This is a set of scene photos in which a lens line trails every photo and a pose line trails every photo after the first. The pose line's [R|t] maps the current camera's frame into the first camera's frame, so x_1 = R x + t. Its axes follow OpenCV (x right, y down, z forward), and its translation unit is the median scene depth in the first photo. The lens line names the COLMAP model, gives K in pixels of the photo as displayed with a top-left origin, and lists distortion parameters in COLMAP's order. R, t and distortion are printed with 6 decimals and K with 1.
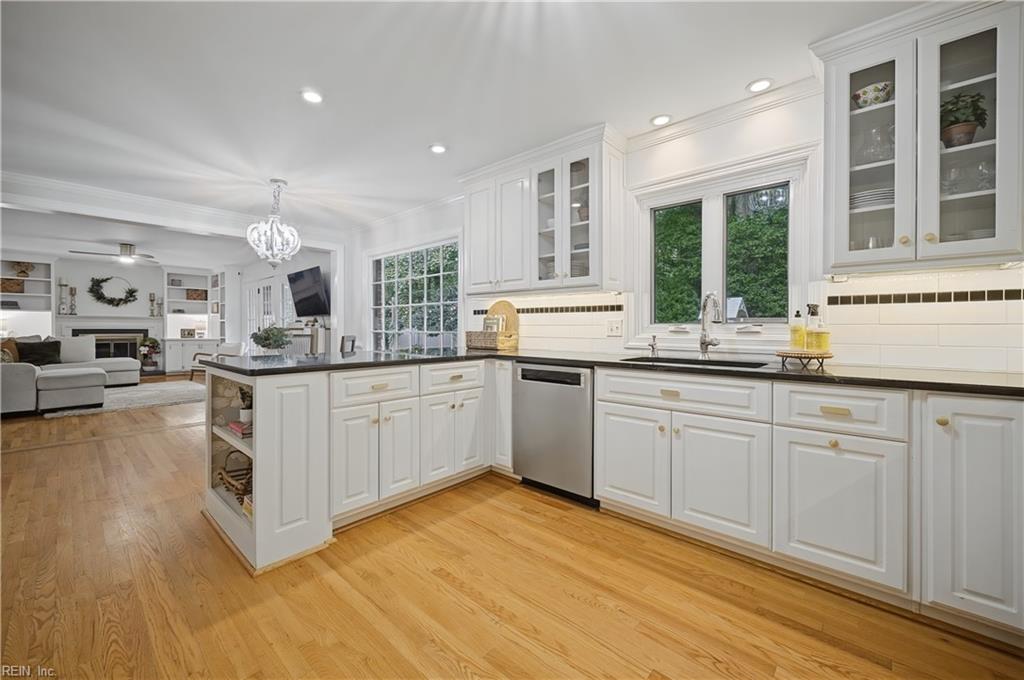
lens RADIAL K [[406.0, 0, 510.4], [0, 406.0, 329.1], [0, 0, 1]] dist [-0.000728, -0.001217]
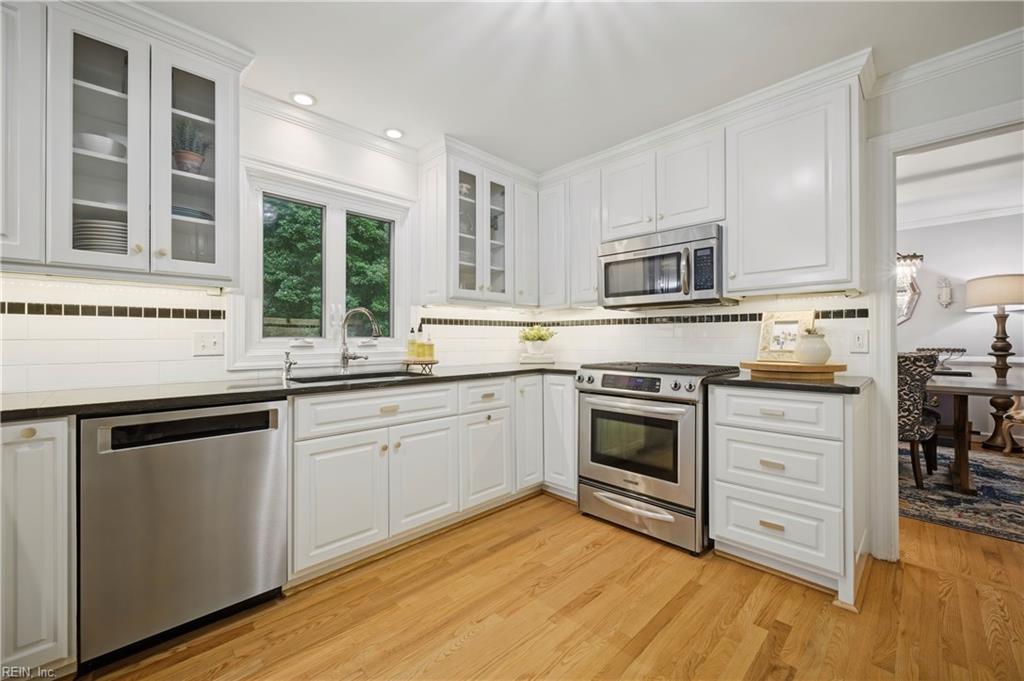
lens RADIAL K [[406.0, 0, 503.7], [0, 406.0, 336.5], [0, 0, 1]] dist [-0.000728, -0.001217]
pose [[0.068674, 0.004718, 0.997628, -0.324786], [0.011222, 0.999922, -0.005501, -0.004364], [-0.997576, 0.011573, 0.068616, 0.379839]]
